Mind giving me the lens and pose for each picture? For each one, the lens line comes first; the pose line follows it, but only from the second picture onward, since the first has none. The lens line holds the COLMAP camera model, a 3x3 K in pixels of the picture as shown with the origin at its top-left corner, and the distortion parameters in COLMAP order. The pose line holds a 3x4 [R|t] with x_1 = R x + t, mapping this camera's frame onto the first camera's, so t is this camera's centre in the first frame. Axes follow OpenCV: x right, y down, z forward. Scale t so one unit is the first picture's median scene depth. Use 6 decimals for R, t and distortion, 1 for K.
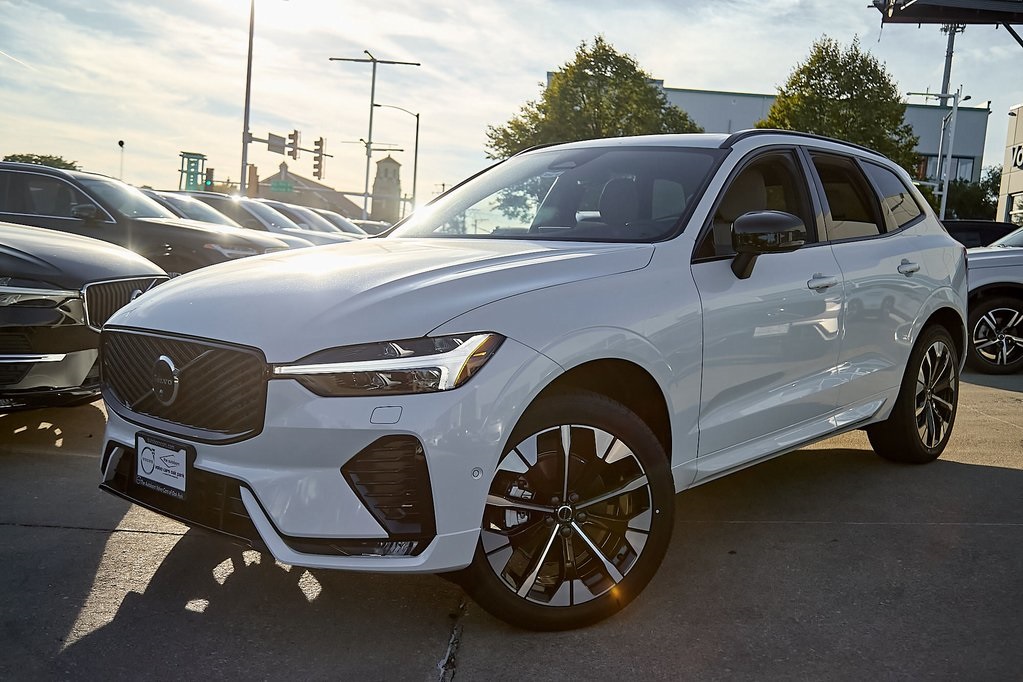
lens RADIAL K [[1040.1, 0, 511.5], [0, 1040.1, 341.0], [0, 0, 1]] dist [-0.021361, 0.145736]
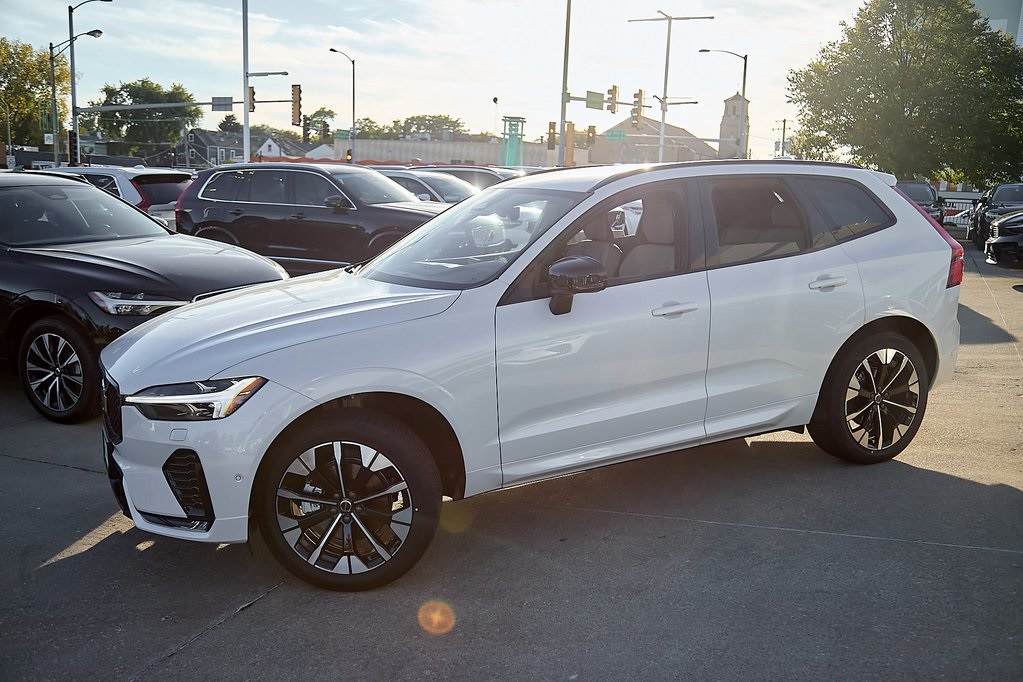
lens RADIAL K [[988.5, 0, 511.5], [0, 988.5, 341.0], [0, 0, 1]] dist [-0.002513, 0.014550]
pose [[0.928726, 0.020837, -0.370181, 0.631044], [0.007183, 0.997221, 0.074153, -0.121975], [0.370697, -0.071526, 0.925996, -0.072217]]
